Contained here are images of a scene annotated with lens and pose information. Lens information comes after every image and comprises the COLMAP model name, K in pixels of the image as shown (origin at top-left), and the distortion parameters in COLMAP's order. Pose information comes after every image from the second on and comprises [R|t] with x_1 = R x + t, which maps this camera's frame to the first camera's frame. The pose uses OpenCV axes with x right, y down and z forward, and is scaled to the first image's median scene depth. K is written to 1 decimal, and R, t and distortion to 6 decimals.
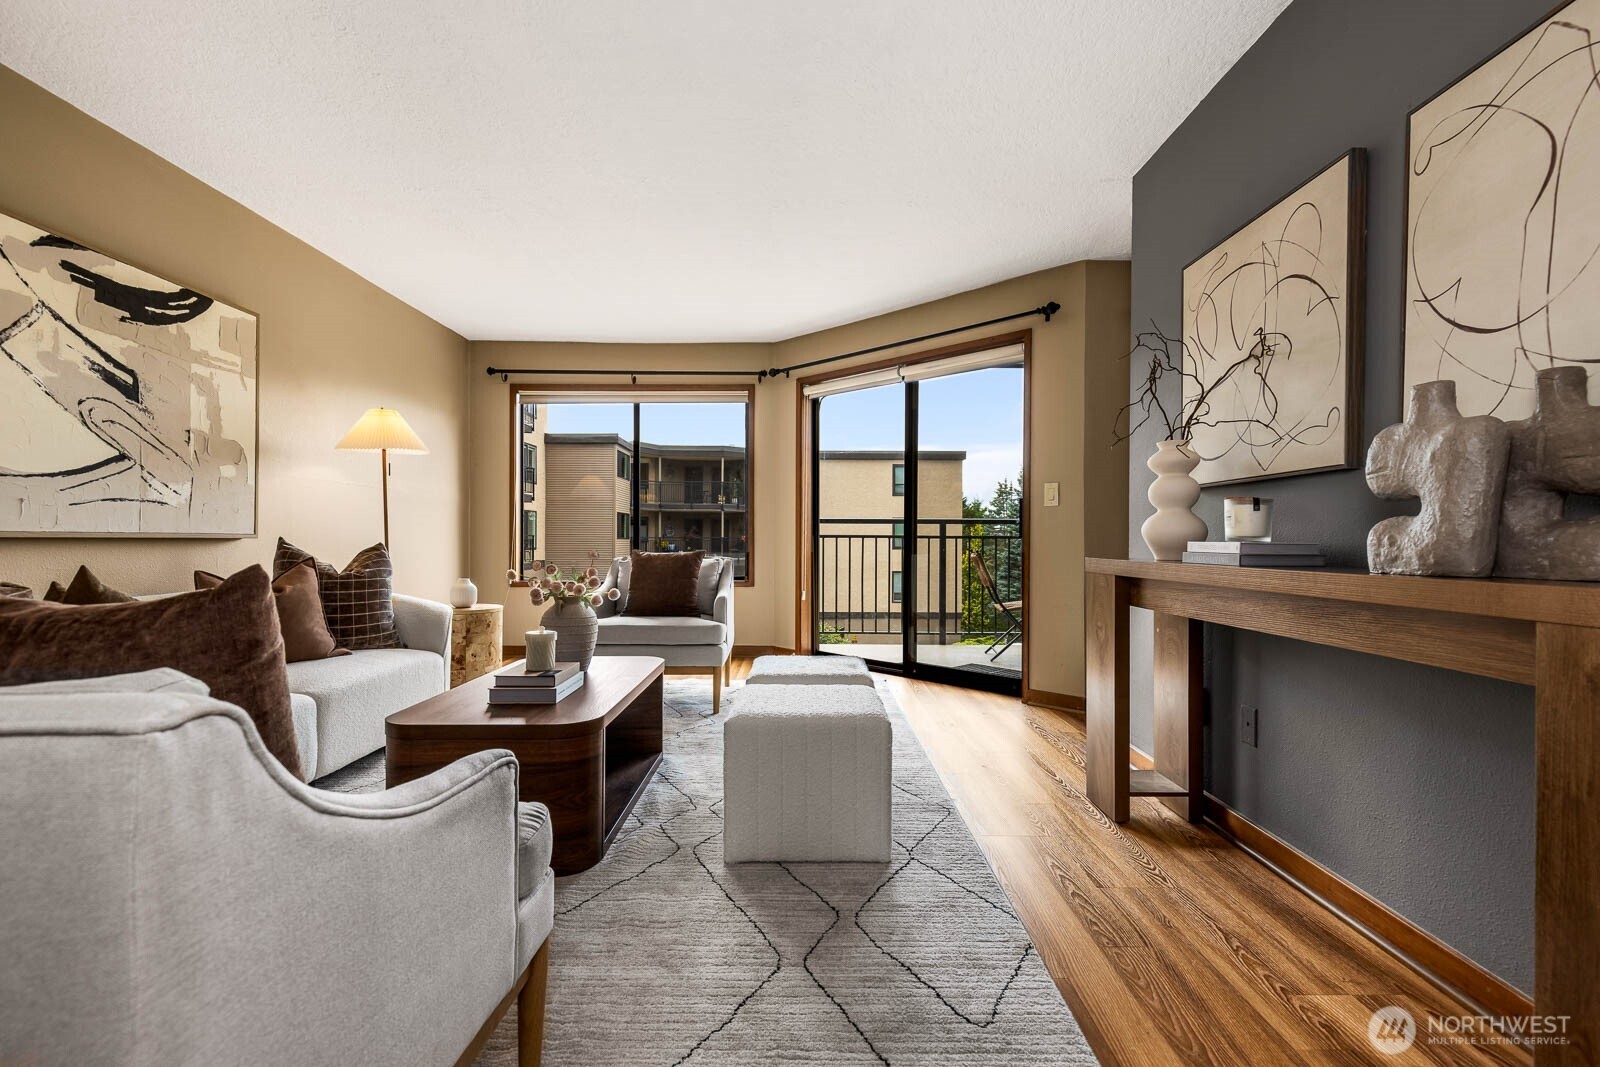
lens RADIAL K [[721.8, 0, 803.4], [0, 721.8, 535.9], [0, 0, 1]] dist [0.012426, -0.001310]
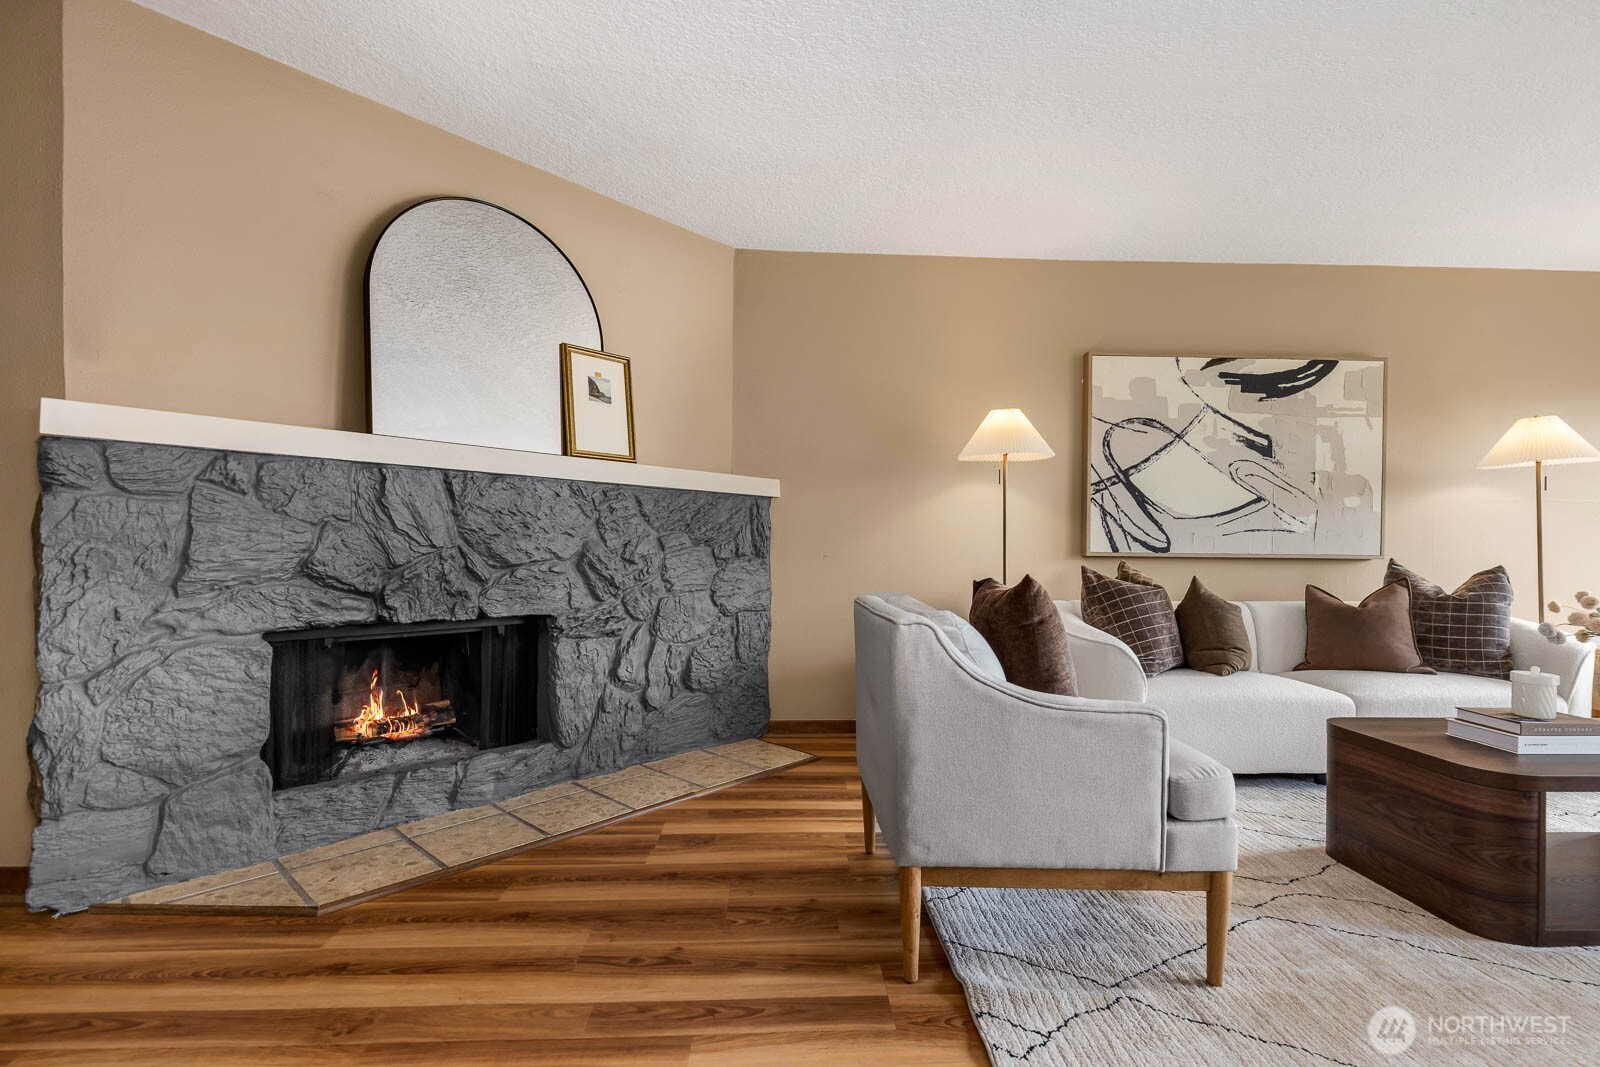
lens RADIAL K [[721.8, 0, 808.6], [0, 721.8, 548.6], [0, 0, 1]] dist [0.012426, -0.001310]
pose [[0.047055, -0.000468, -0.998892, 0.362251], [-0.004086, 0.999991, -0.000661, -0.009483], [0.998884, 0.004112, 0.047053, 0.073594]]
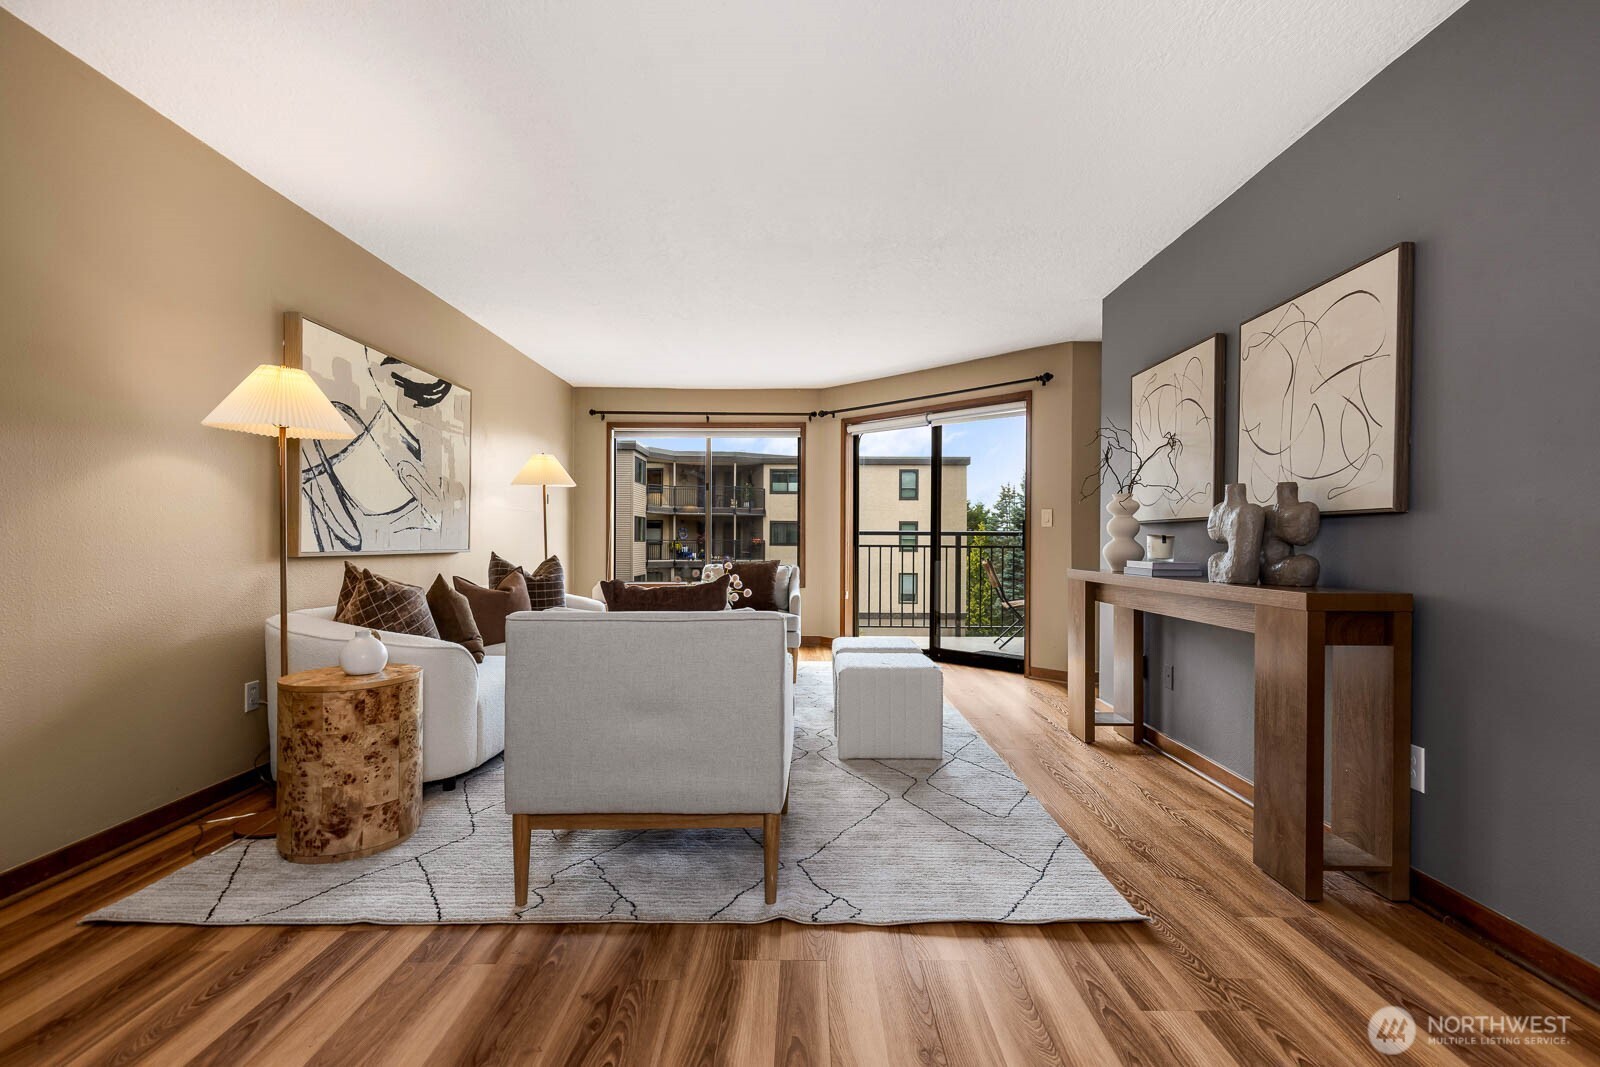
lens RADIAL K [[721.8, 0, 804.3], [0, 721.8, 533.6], [0, 0, 1]] dist [0.012426, -0.001310]
pose [[0.999996, 0.001951, -0.002184, -0.126836], [-0.001962, 0.999985, -0.005043, -0.029258], [0.002174, 0.005047, 0.999985, -0.421561]]
